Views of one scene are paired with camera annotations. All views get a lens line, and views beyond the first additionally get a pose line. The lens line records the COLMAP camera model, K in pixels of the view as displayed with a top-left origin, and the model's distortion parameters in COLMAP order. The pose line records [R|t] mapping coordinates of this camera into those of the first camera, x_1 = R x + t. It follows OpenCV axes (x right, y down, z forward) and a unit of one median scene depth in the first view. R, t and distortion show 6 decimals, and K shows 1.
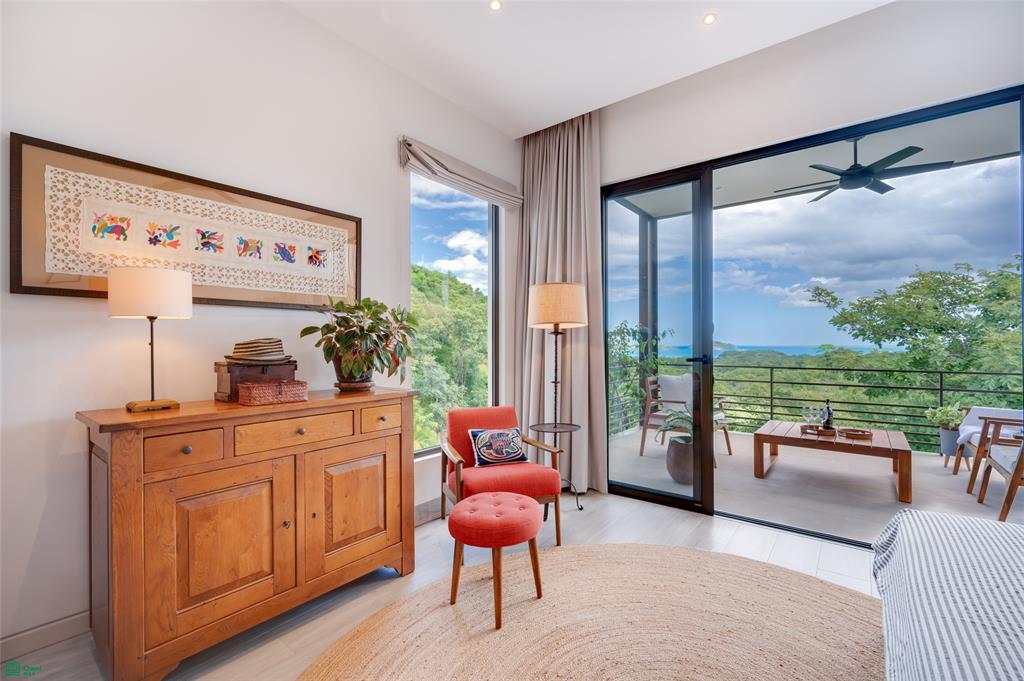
lens RADIAL K [[430.4, 0, 509.8], [0, 430.4, 349.4], [0, 0, 1]] dist [-0.003832, -0.000160]
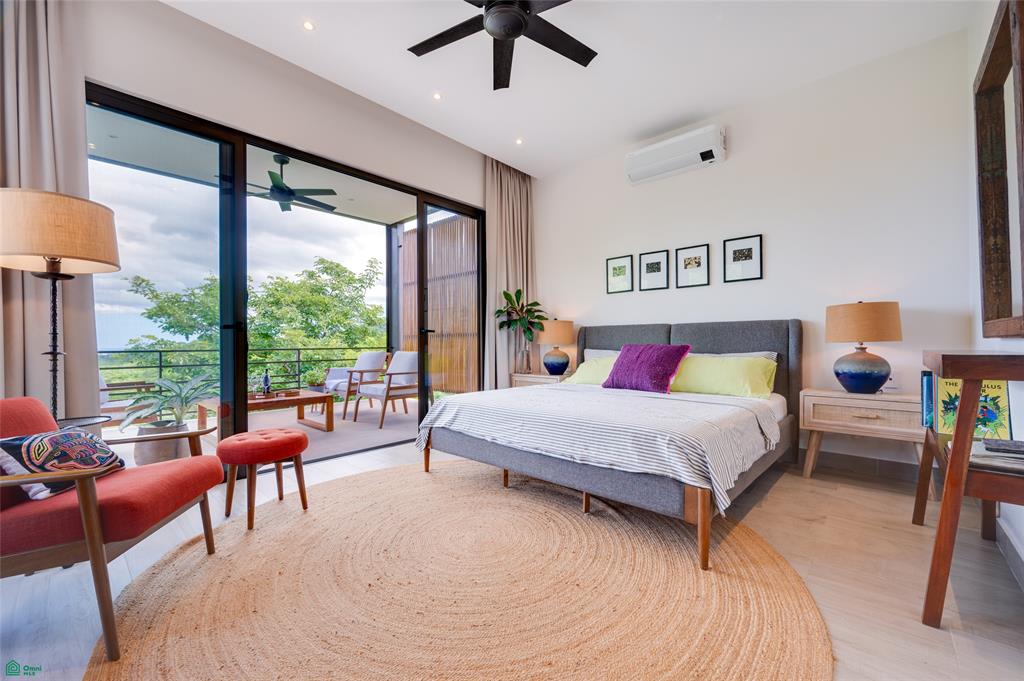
lens RADIAL K [[407.5, 0, 507.0], [0, 407.5, 350.3], [0, 0, 1]] dist [0.003583, 0.000099]
pose [[0.094023, -0.012090, 0.995497, -0.394047], [0.011912, 0.999868, 0.011018, 0.067594], [-0.995499, 0.010822, 0.094155, 0.265492]]
